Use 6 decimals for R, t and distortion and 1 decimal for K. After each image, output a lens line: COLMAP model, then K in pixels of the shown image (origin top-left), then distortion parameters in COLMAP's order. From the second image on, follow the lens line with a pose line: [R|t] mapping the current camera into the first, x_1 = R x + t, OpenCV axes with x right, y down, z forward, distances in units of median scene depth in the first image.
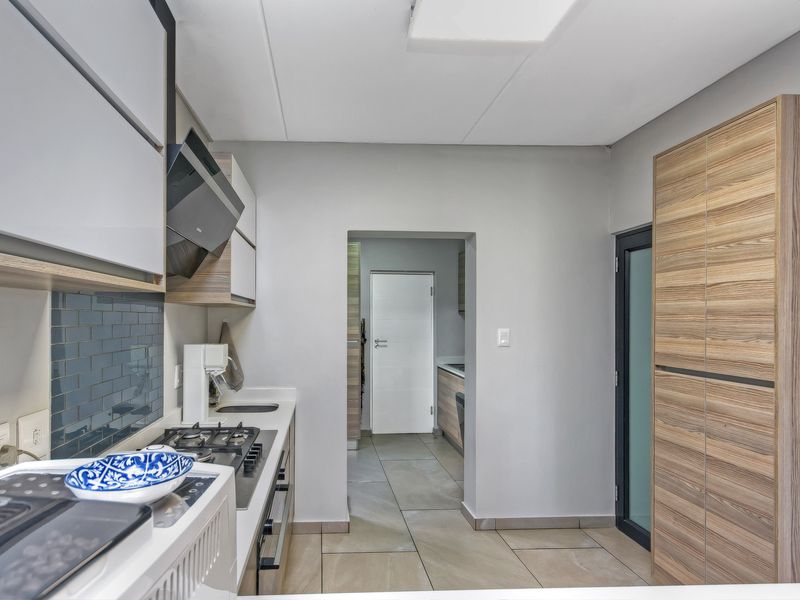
lens RADIAL K [[426.7, 0, 400.0], [0, 426.7, 300.0], [0, 0, 1]] dist [0.000466, 0.000391]
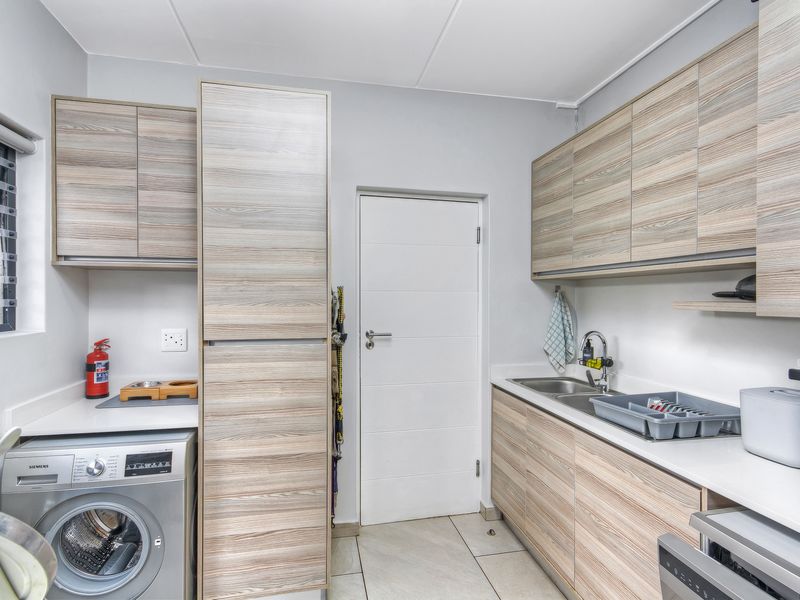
lens RADIAL K [[426.7, 0, 400.0], [0, 426.7, 300.0], [0, 0, 1]] dist [0.000466, 0.000391]
pose [[0.999673, 0.002661, 0.025428, -0.033369], [-0.004252, 0.998022, 0.062728, 0.028530], [-0.025210, -0.062816, 0.997707, 0.534803]]
